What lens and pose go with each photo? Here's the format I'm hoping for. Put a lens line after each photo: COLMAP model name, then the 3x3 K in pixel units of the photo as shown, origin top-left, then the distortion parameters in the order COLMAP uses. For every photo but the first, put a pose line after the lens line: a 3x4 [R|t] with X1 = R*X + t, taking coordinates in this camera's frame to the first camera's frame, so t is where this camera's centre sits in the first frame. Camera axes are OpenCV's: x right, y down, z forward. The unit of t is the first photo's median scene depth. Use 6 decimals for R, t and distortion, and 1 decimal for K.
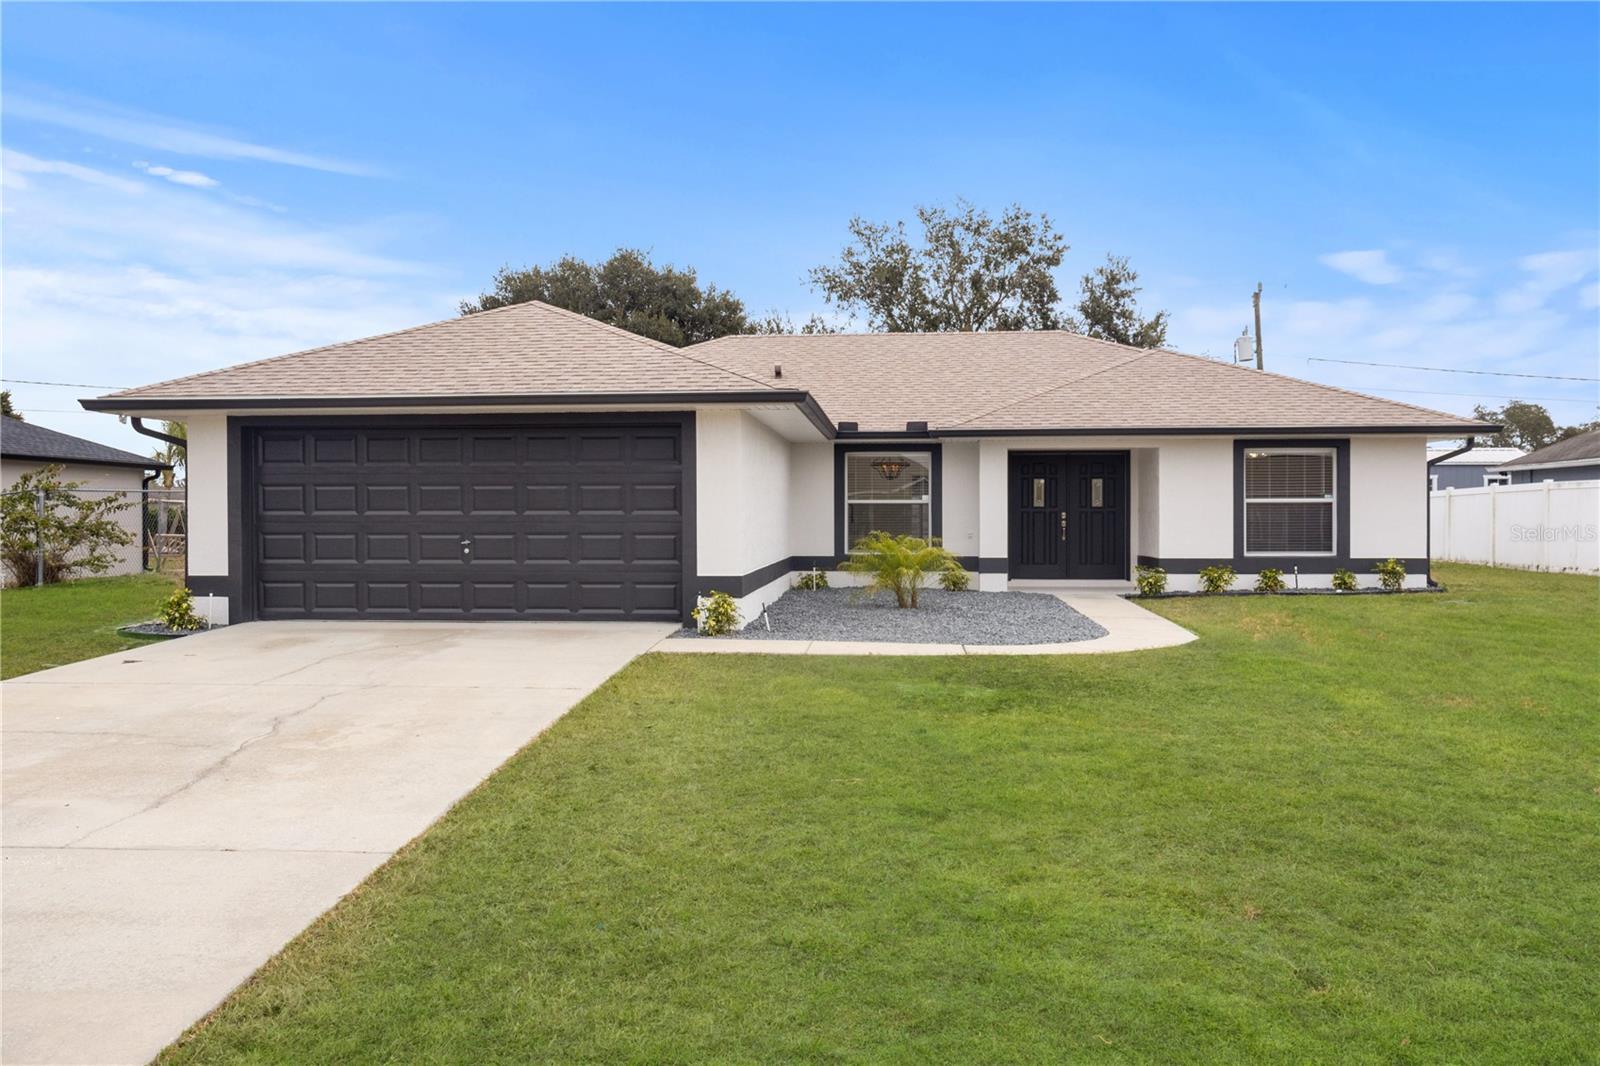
lens RADIAL K [[1294.5, 0, 800.0], [0, 1294.5, 533.0], [0, 0, 1]] dist [0.102274, -0.001621]
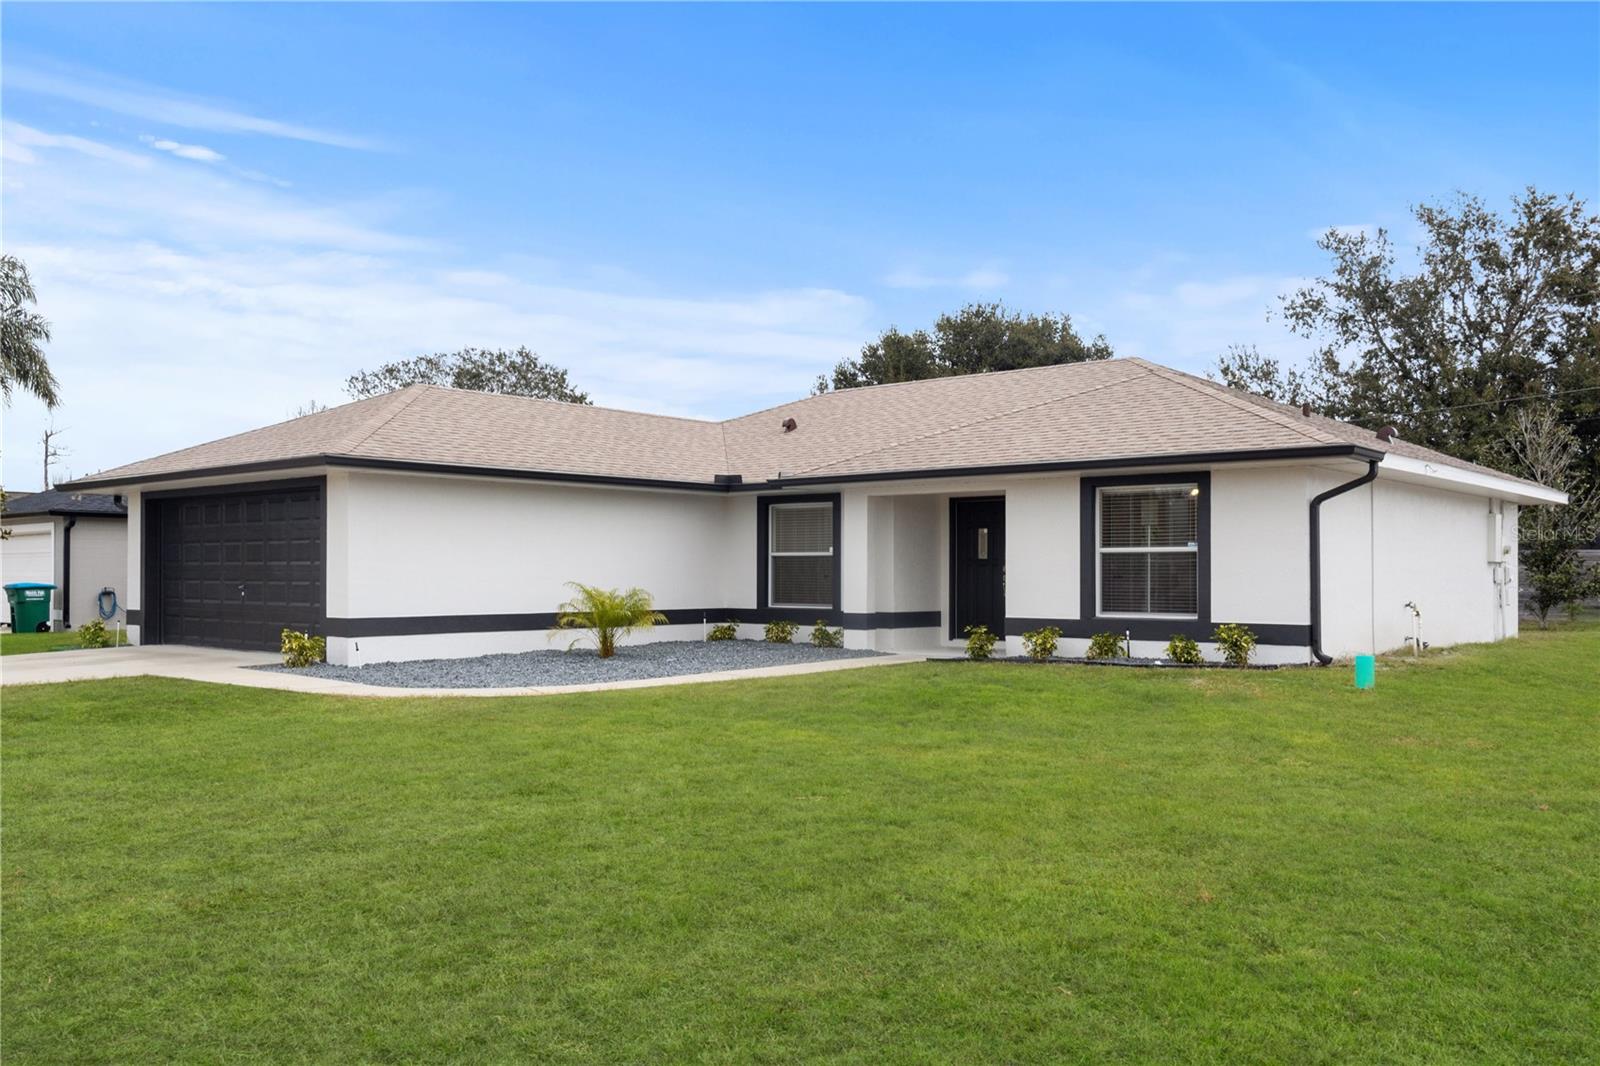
lens RADIAL K [[1294.5, 0, 800.0], [0, 1294.5, 533.0], [0, 0, 1]] dist [0.102274, -0.001621]
pose [[0.802427, -0.016592, -0.596520, 0.680880], [-0.014056, 0.998811, -0.046690, 0.005756], [0.596585, 0.045850, 0.801239, 0.230715]]
